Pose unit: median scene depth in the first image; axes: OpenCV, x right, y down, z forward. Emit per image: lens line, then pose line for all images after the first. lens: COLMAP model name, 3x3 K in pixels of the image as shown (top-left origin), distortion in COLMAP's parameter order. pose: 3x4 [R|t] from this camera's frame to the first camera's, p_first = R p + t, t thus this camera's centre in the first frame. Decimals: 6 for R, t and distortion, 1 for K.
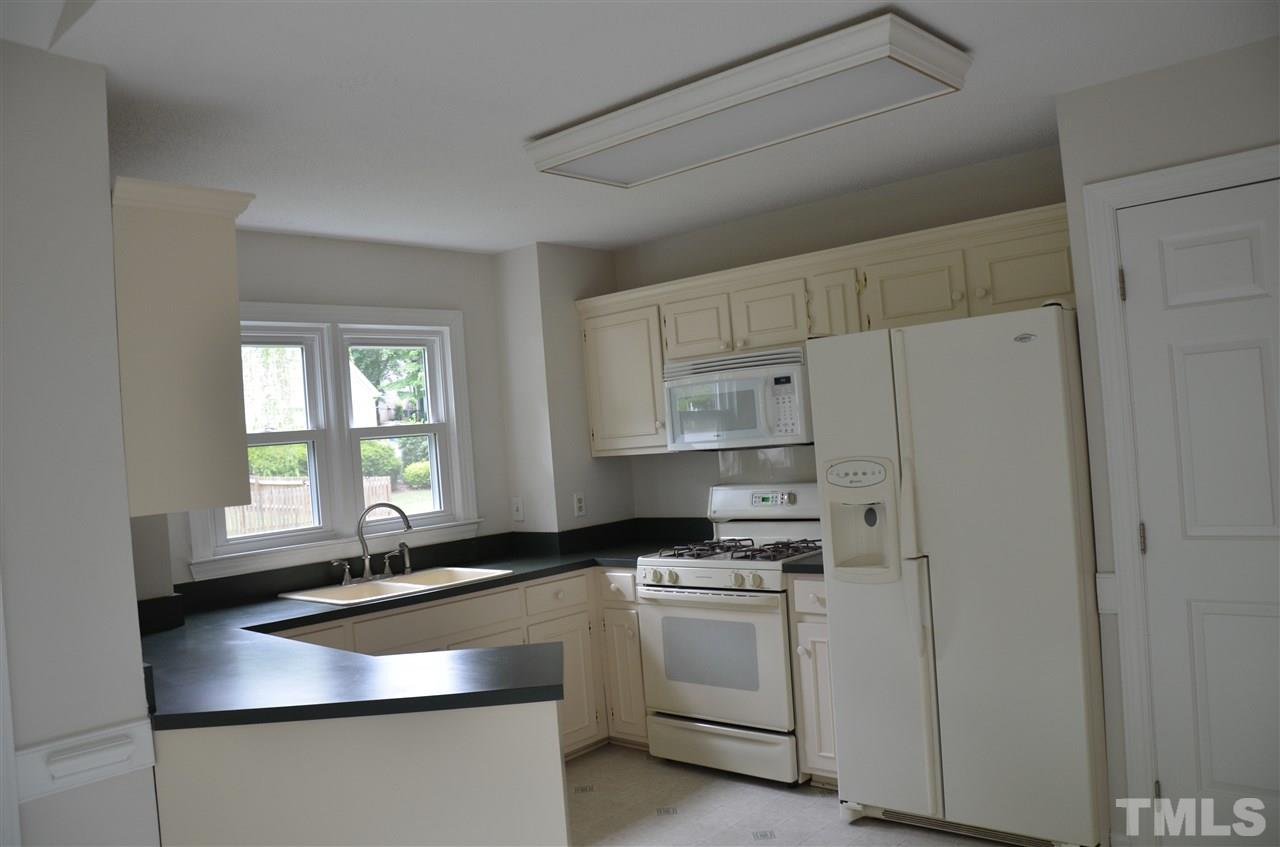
lens RADIAL K [[1003.2, 0, 644.7], [0, 1003.2, 425.2], [0, 0, 1]] dist [-0.152486, 0.112097]
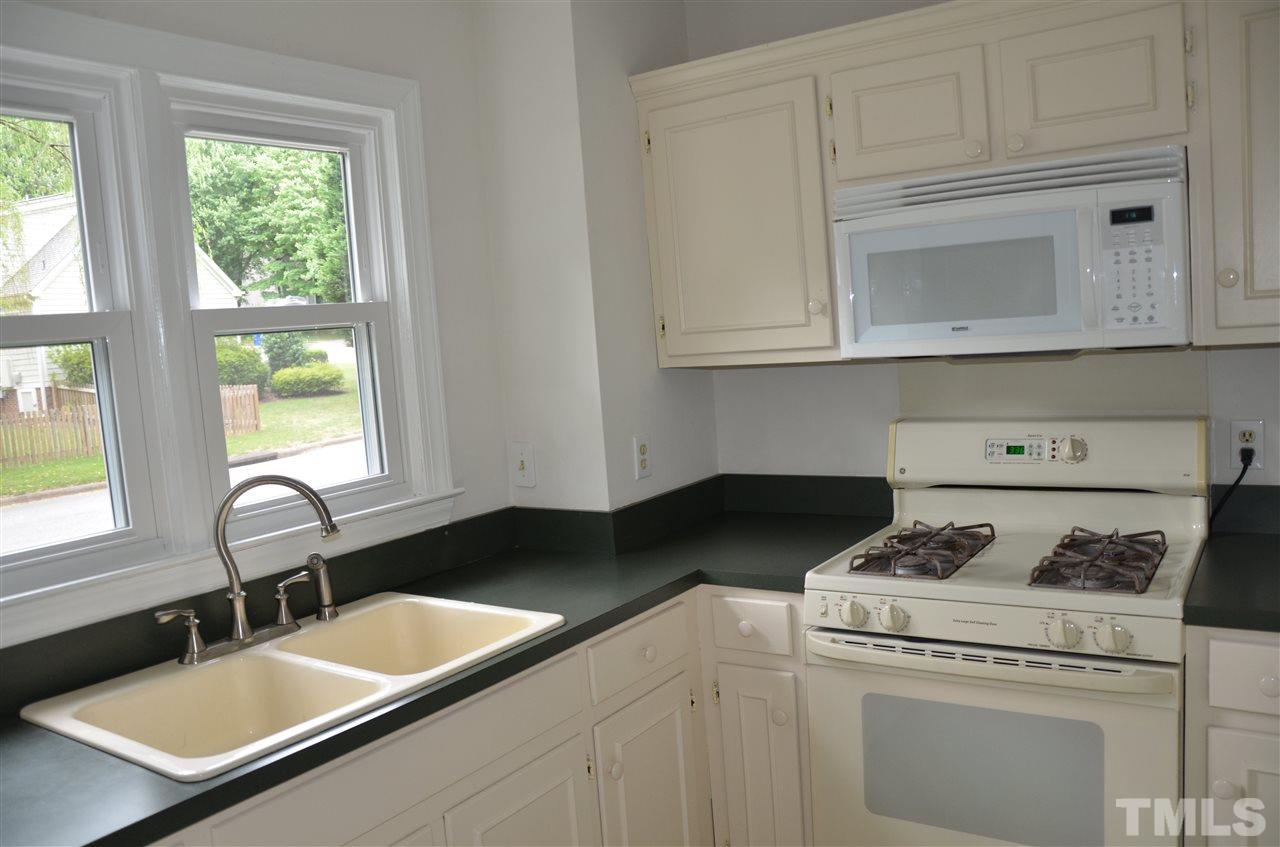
lens RADIAL K [[1003.2, 0, 644.7], [0, 1003.2, 425.2], [0, 0, 1]] dist [-0.152486, 0.112097]
pose [[0.991867, -0.007041, 0.127084, -0.147613], [-0.005188, 0.995402, 0.095645, 0.012116], [-0.127173, -0.095526, 0.987270, 0.525257]]
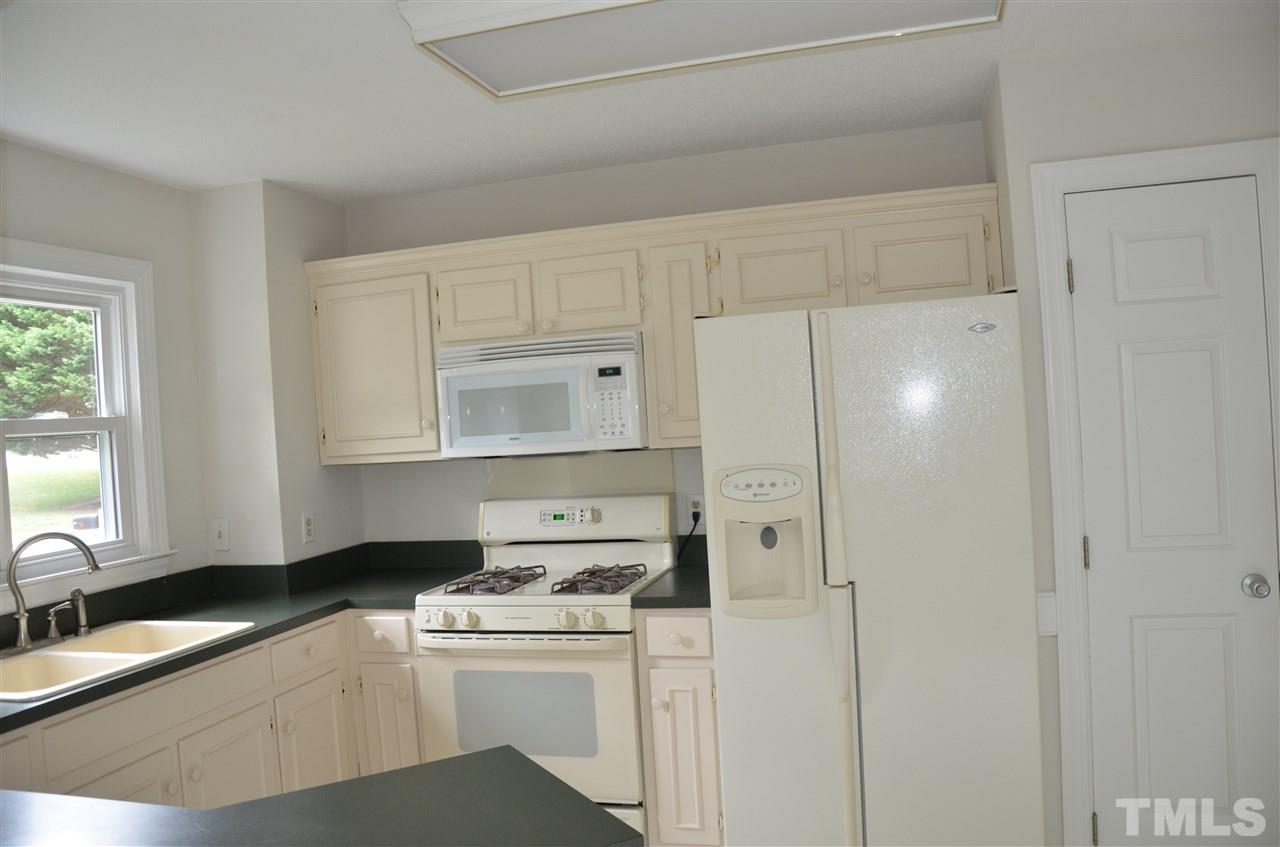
lens RADIAL K [[1003.2, 0, 644.7], [0, 1003.2, 425.2], [0, 0, 1]] dist [-0.152486, 0.112097]
pose [[0.901167, 0.018594, 0.433073, -0.179851], [-0.013259, 0.999794, -0.015335, 0.010518], [-0.433270, 0.008077, 0.901228, 0.234345]]
